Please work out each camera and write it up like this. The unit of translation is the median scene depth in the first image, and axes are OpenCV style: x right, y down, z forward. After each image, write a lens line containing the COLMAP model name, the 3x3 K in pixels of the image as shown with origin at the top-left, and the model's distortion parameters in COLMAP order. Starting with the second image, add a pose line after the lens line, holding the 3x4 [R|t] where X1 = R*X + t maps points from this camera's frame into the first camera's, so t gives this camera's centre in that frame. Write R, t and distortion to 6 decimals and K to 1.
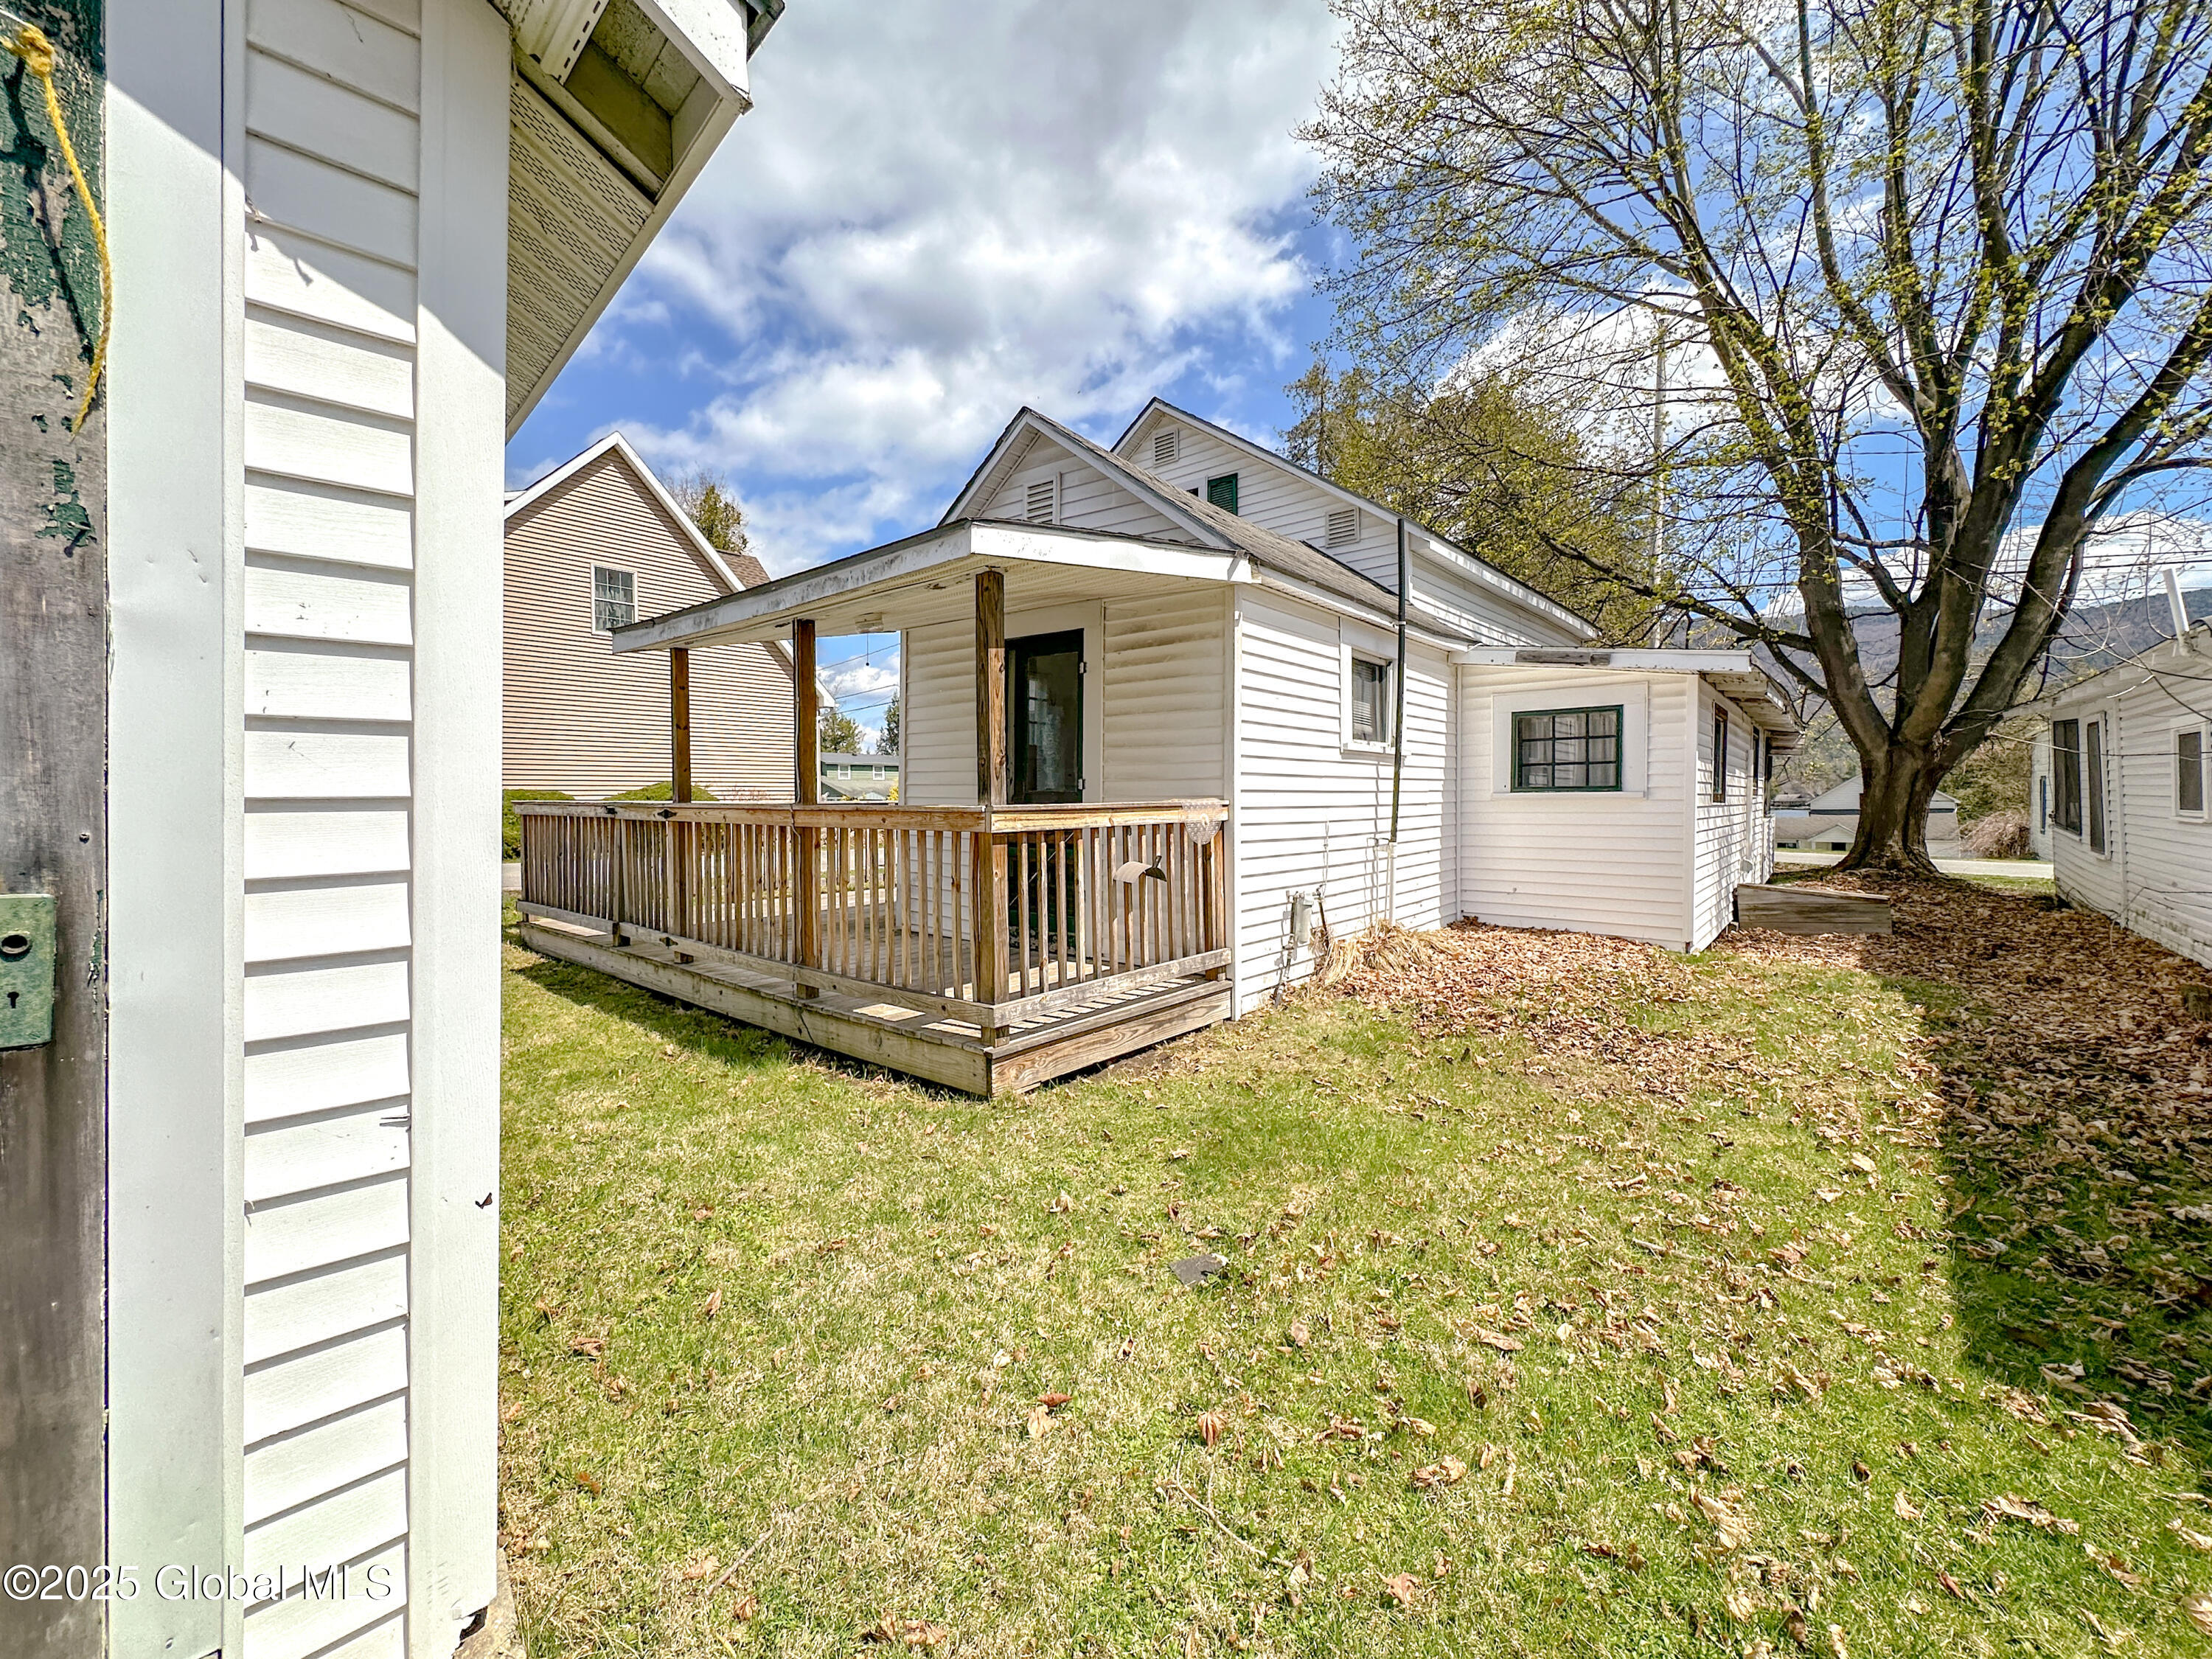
lens RADIAL K [[885.7, 0, 1097.5], [0, 885.7, 796.3], [0, 0, 1]] dist [-0.000289, -0.000017]
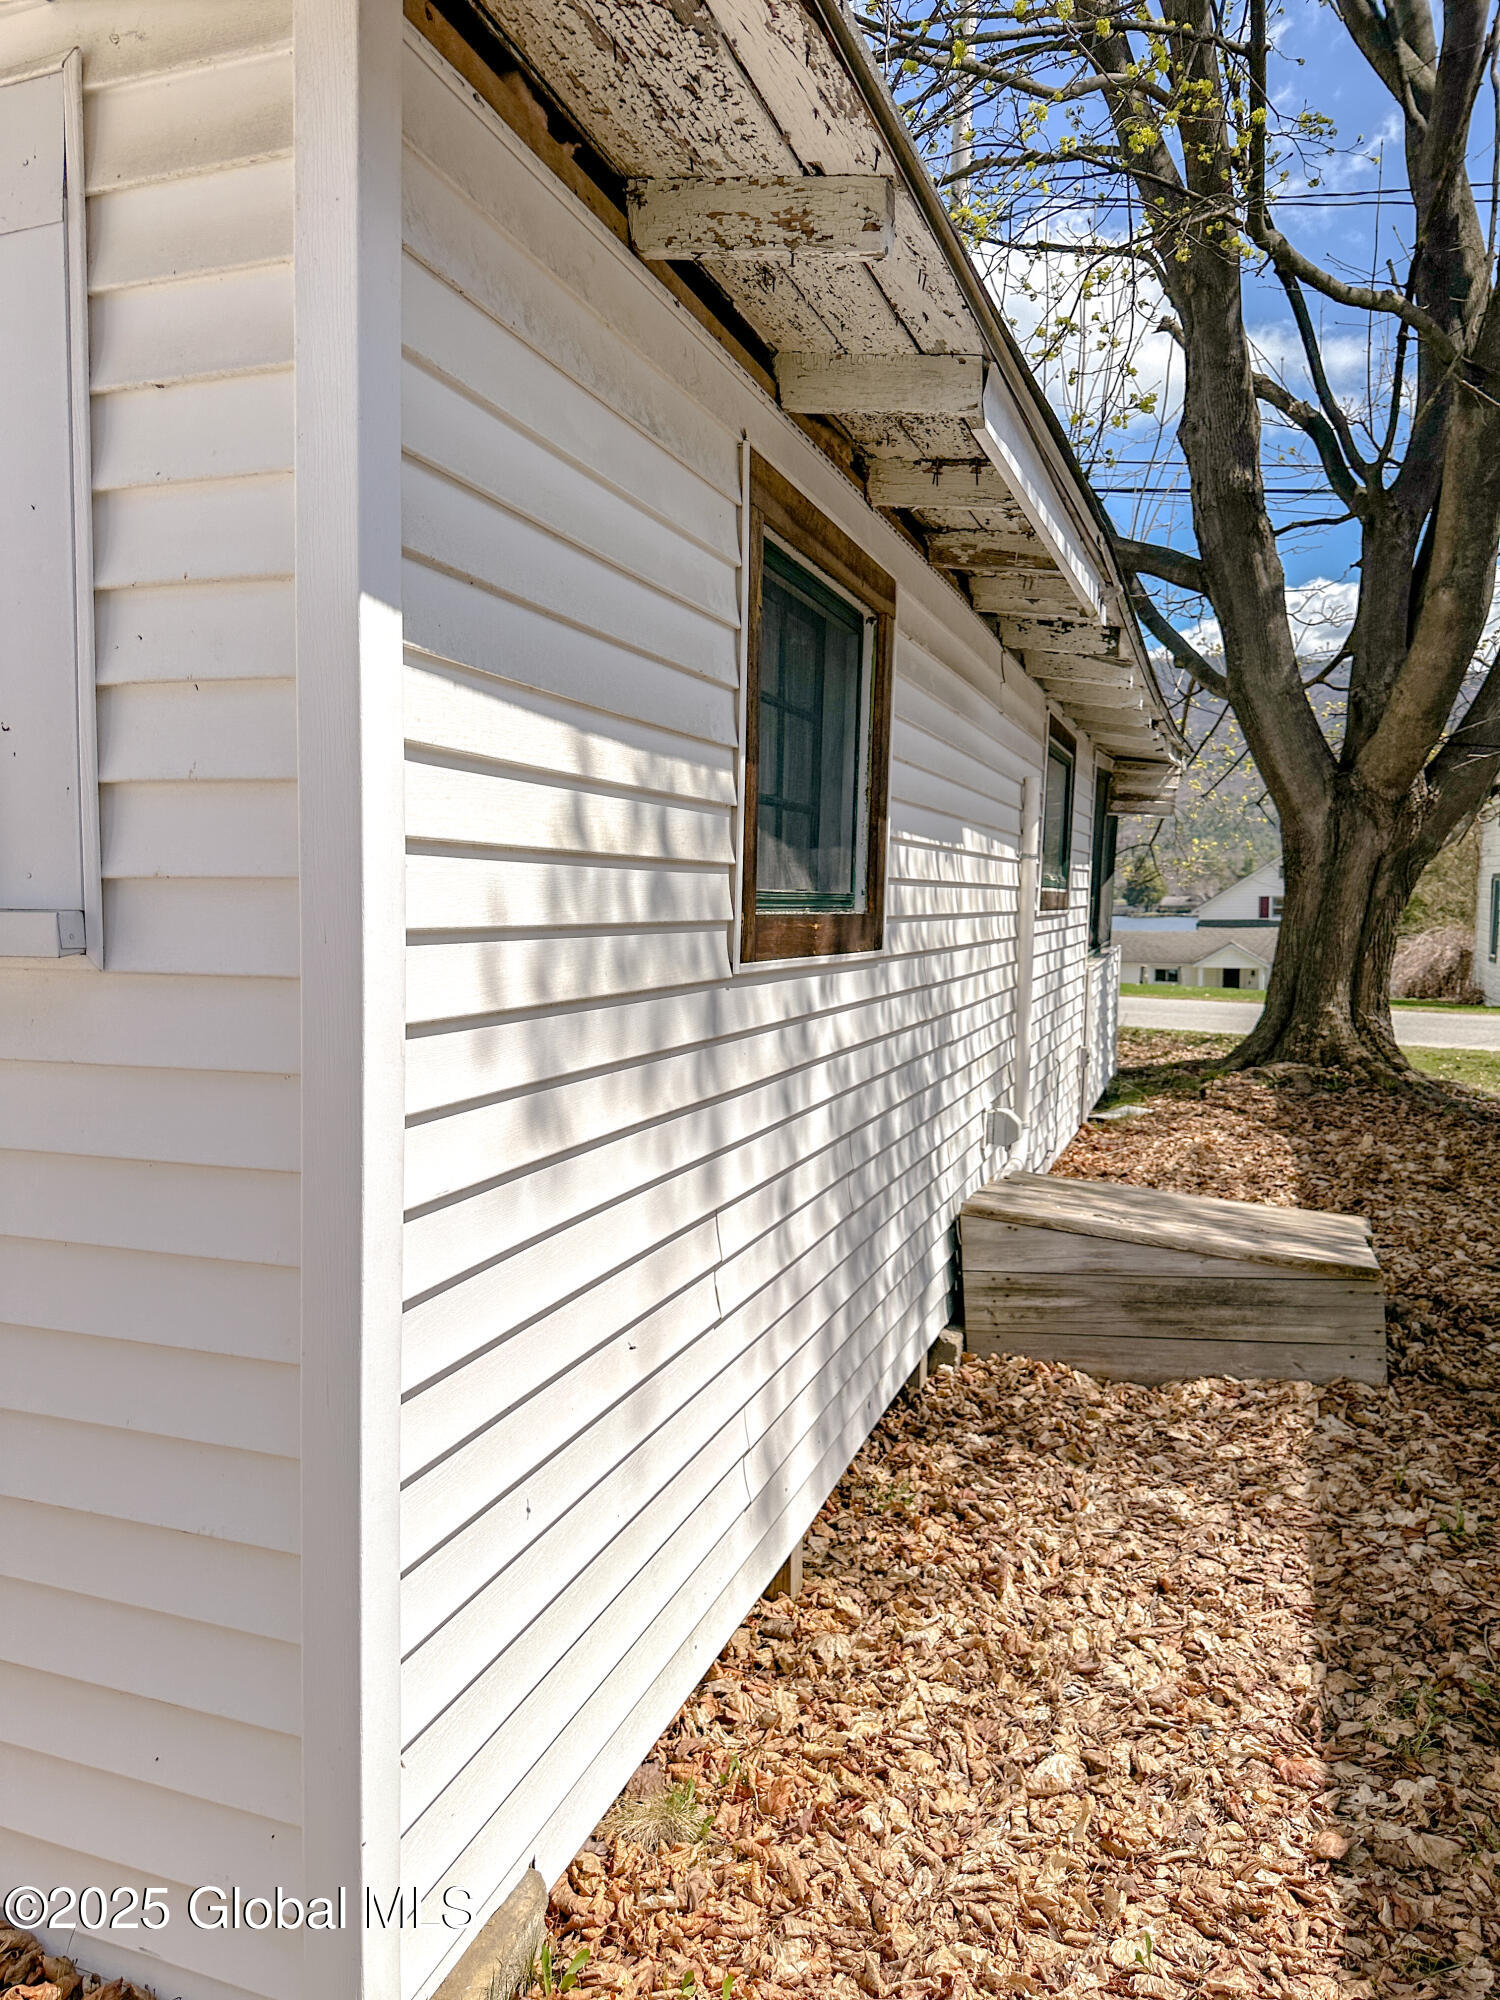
lens RADIAL K [[1390.4, 0, 750.0], [0, 1390.4, 1000.0], [0, 0, 1]] dist [0.186424, -0.378420]
pose [[0.932632, -0.015019, 0.360516, 0.791913], [-0.013231, 0.997038, 0.075763, -0.011586], [-0.360586, -0.075429, 0.929671, 0.959134]]
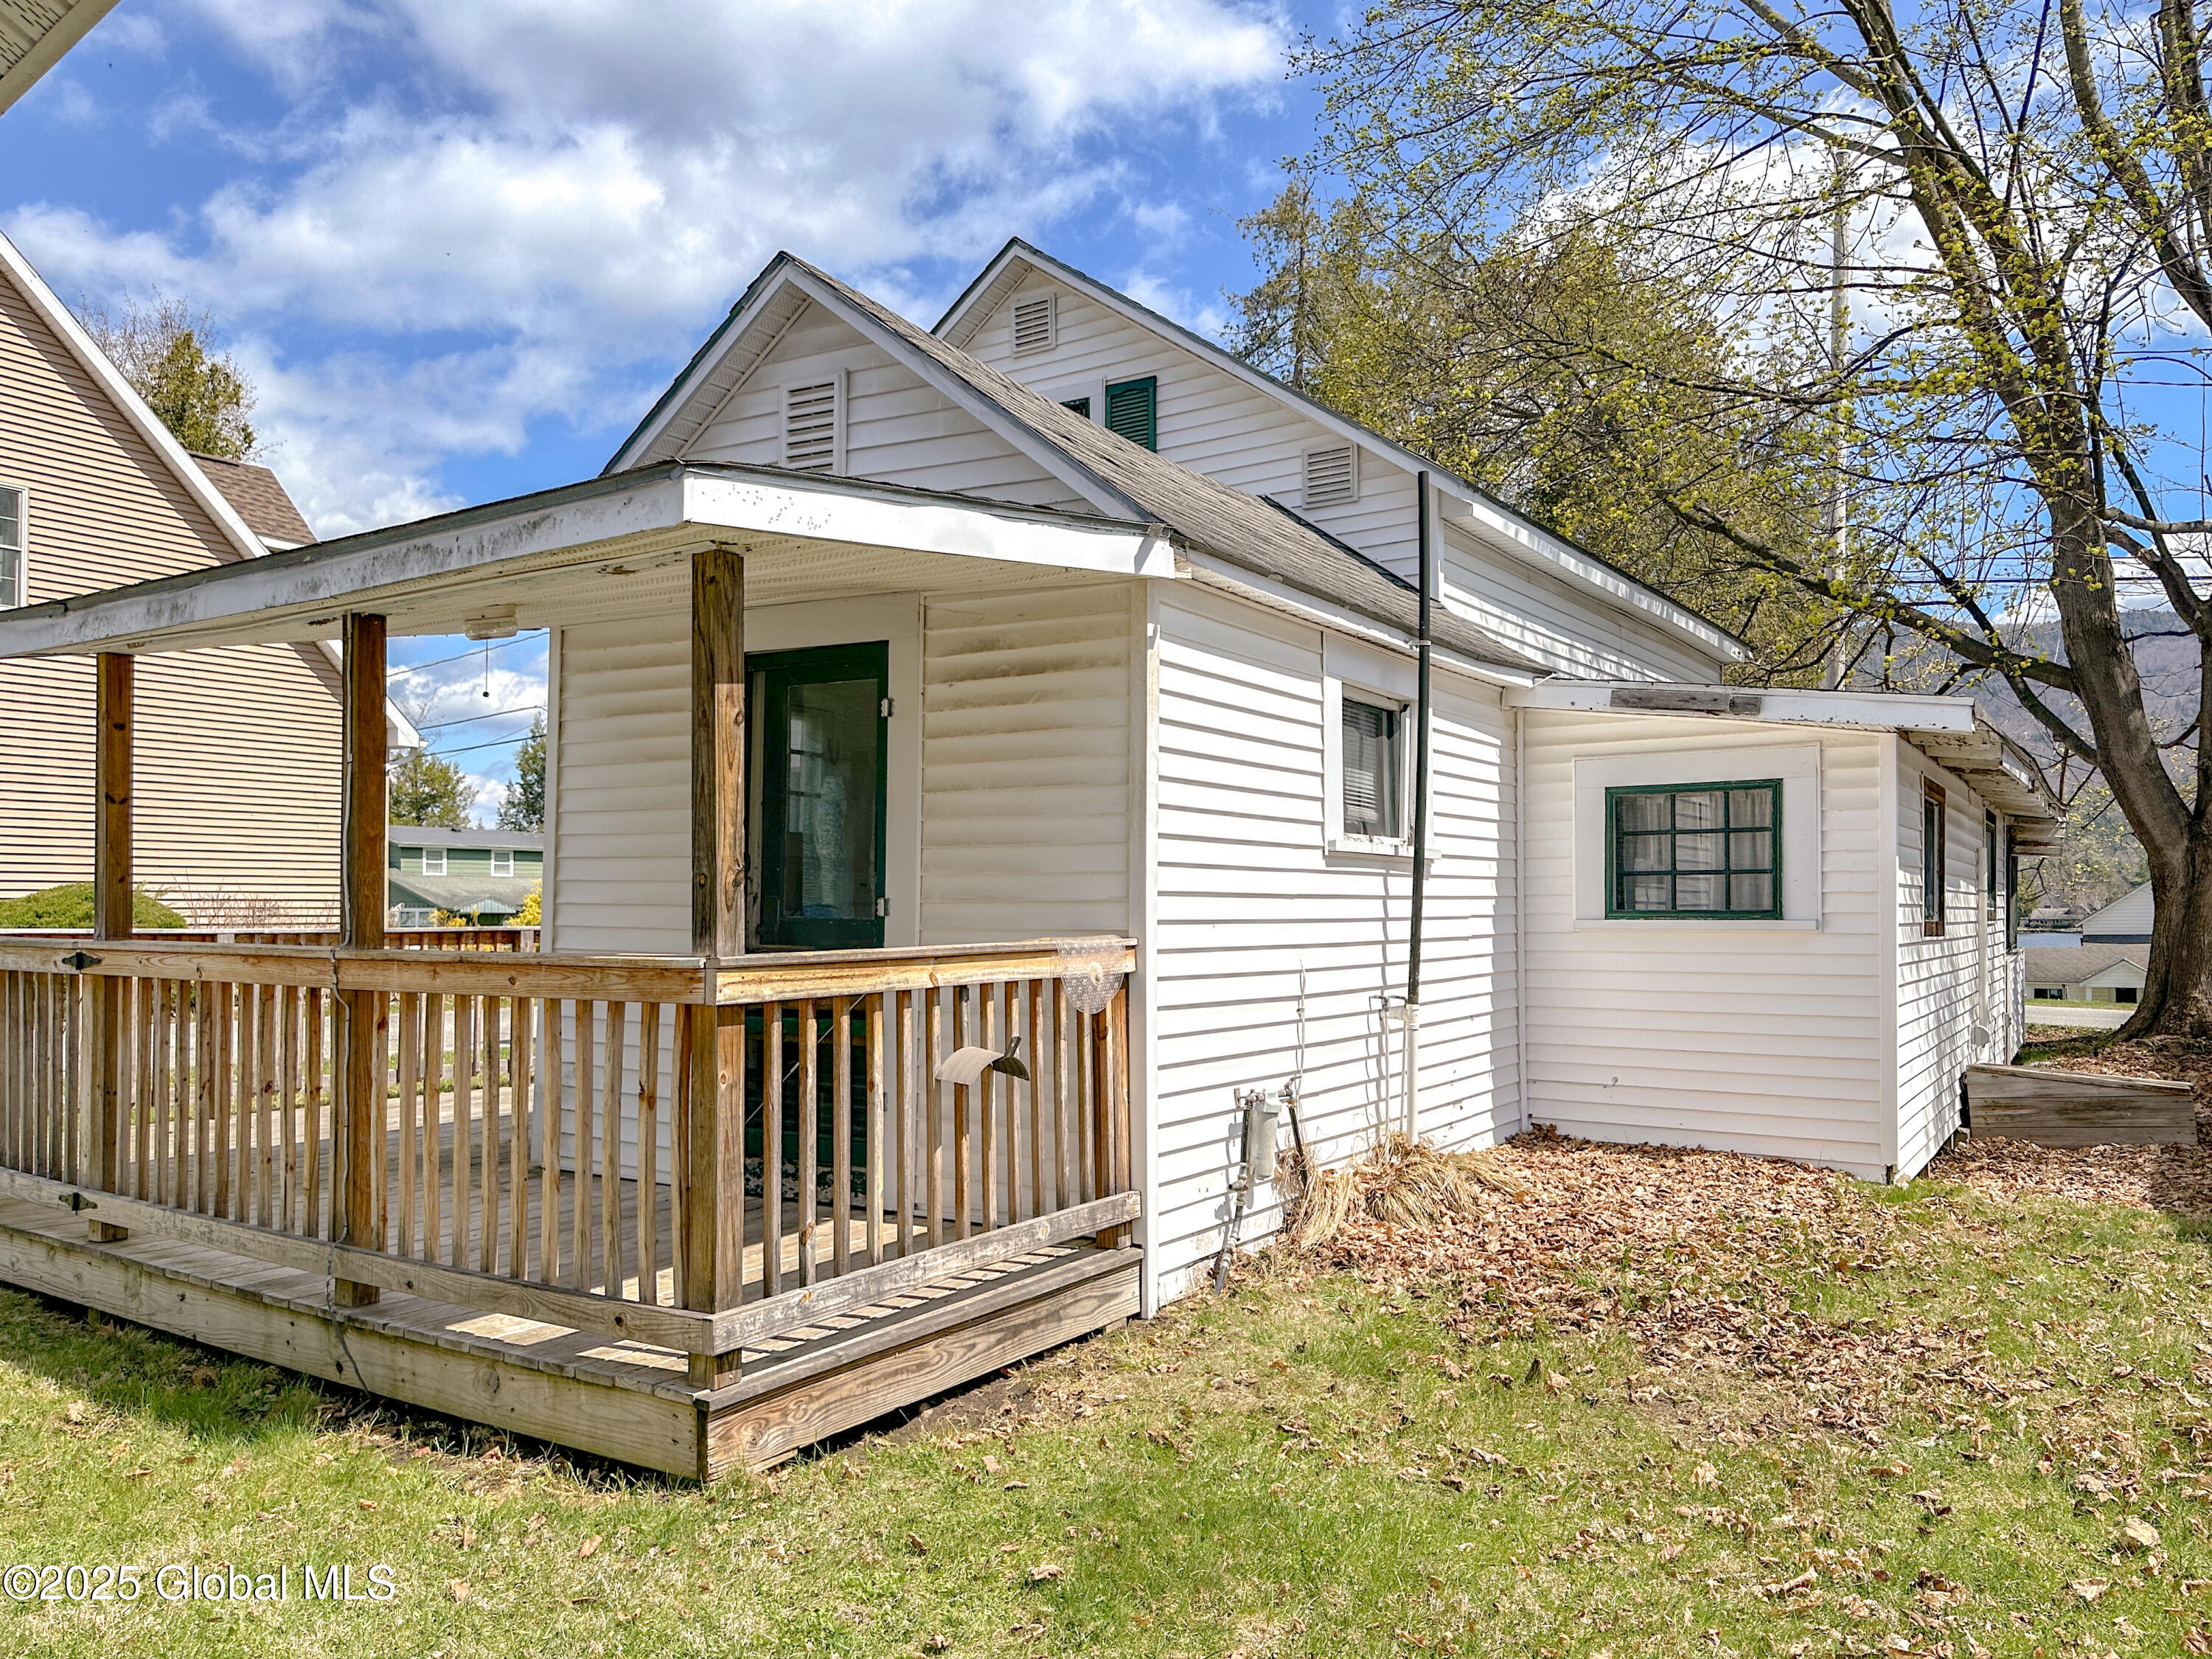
lens RADIAL K [[1565.1, 0, 1119.9], [0, 1565.1, 859.7], [0, 0, 1]] dist [0.064345, -0.080993]
pose [[0.991375, 0.010457, 0.130641, 0.002163], [-0.006866, 0.999587, -0.027903, -0.016384], [-0.130878, 0.026766, 0.991037, -0.015136]]
